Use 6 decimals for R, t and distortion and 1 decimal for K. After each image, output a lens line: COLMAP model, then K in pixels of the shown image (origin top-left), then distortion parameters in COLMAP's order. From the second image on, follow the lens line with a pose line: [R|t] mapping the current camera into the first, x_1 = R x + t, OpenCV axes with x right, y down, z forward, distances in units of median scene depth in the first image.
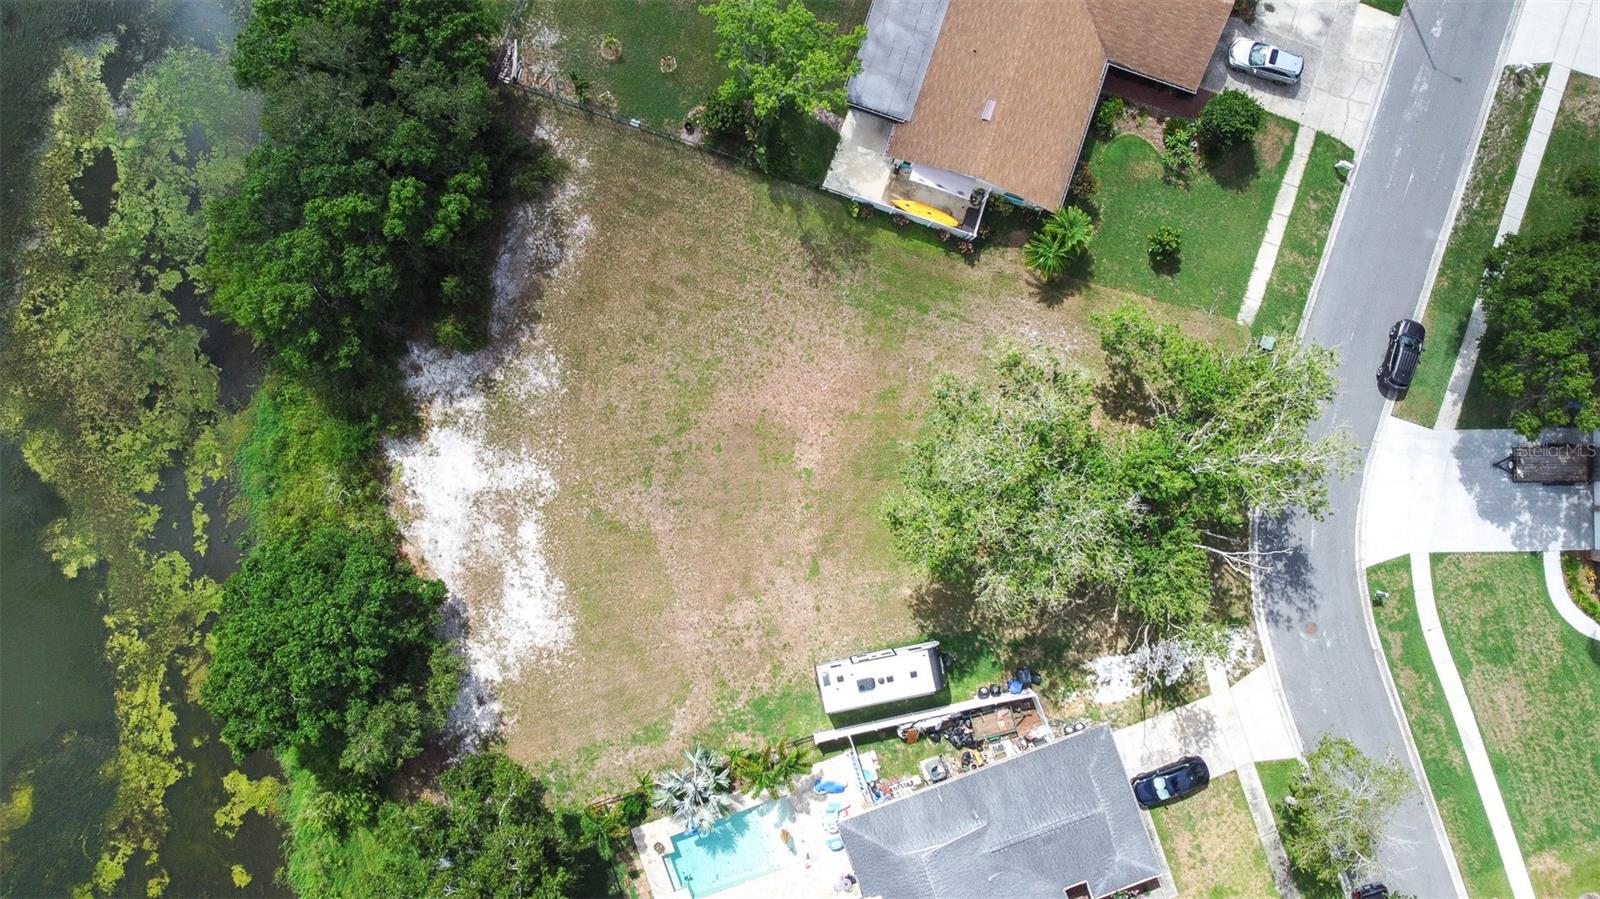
lens RADIAL K [[1194.7, 0, 804.2], [0, 1194.7, 443.5], [0, 0, 1]] dist [0.003252, 0.006154]
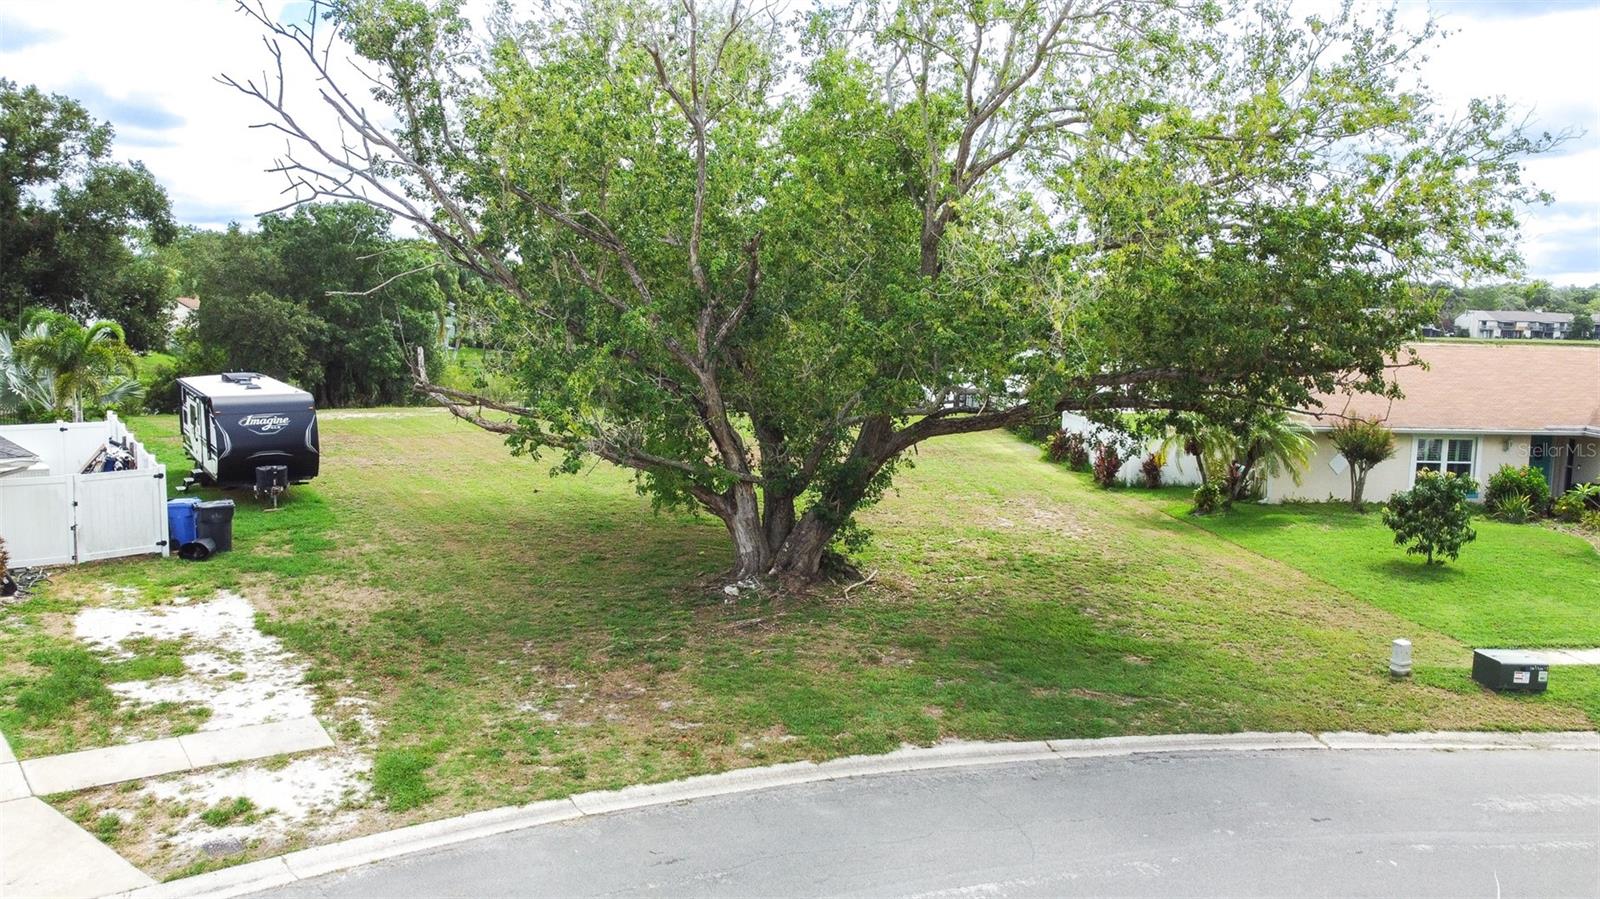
lens RADIAL K [[1215.5, 0, 796.8], [0, 1215.5, 442.0], [0, 0, 1]] dist [-0.002858, 0.000761]
pose [[0.370729, 0.082405, -0.925078, 0.575154], [-0.928632, 0.017634, -0.370582, 0.163655], [-0.014225, 0.996443, 0.083061, 0.929325]]
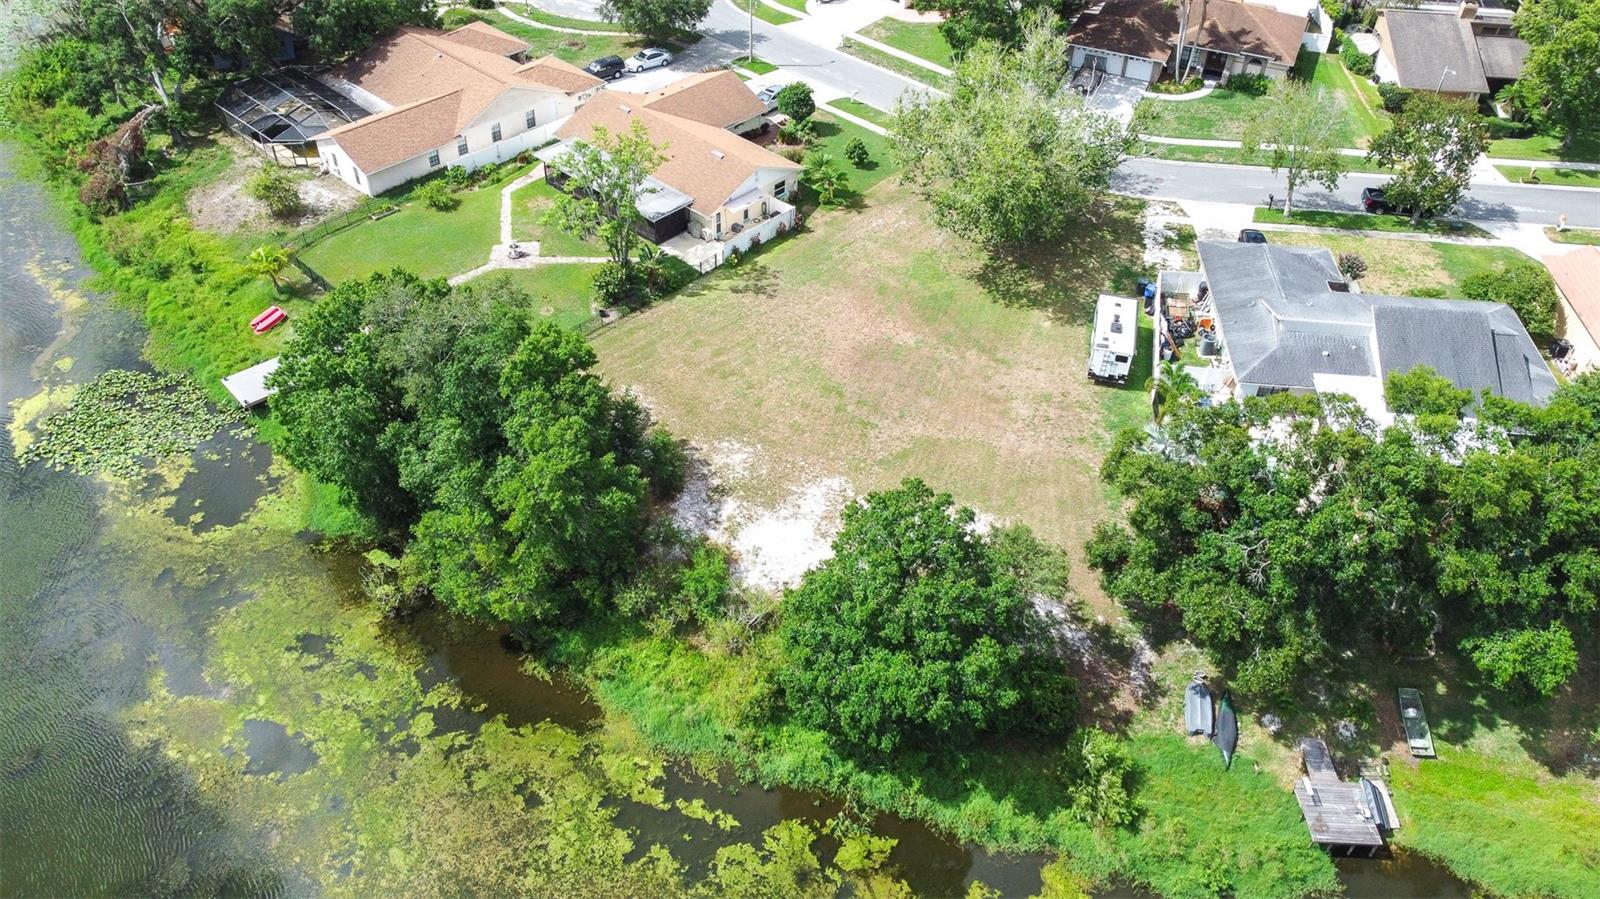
lens RADIAL K [[1215.5, 0, 796.8], [0, 1215.5, 442.0], [0, 0, 1]] dist [-0.002858, 0.000761]
pose [[0.424421, -0.609880, 0.669263, -0.860891], [0.905460, 0.288192, -0.311588, 0.300348], [-0.002845, 0.738236, 0.674537, 0.291965]]
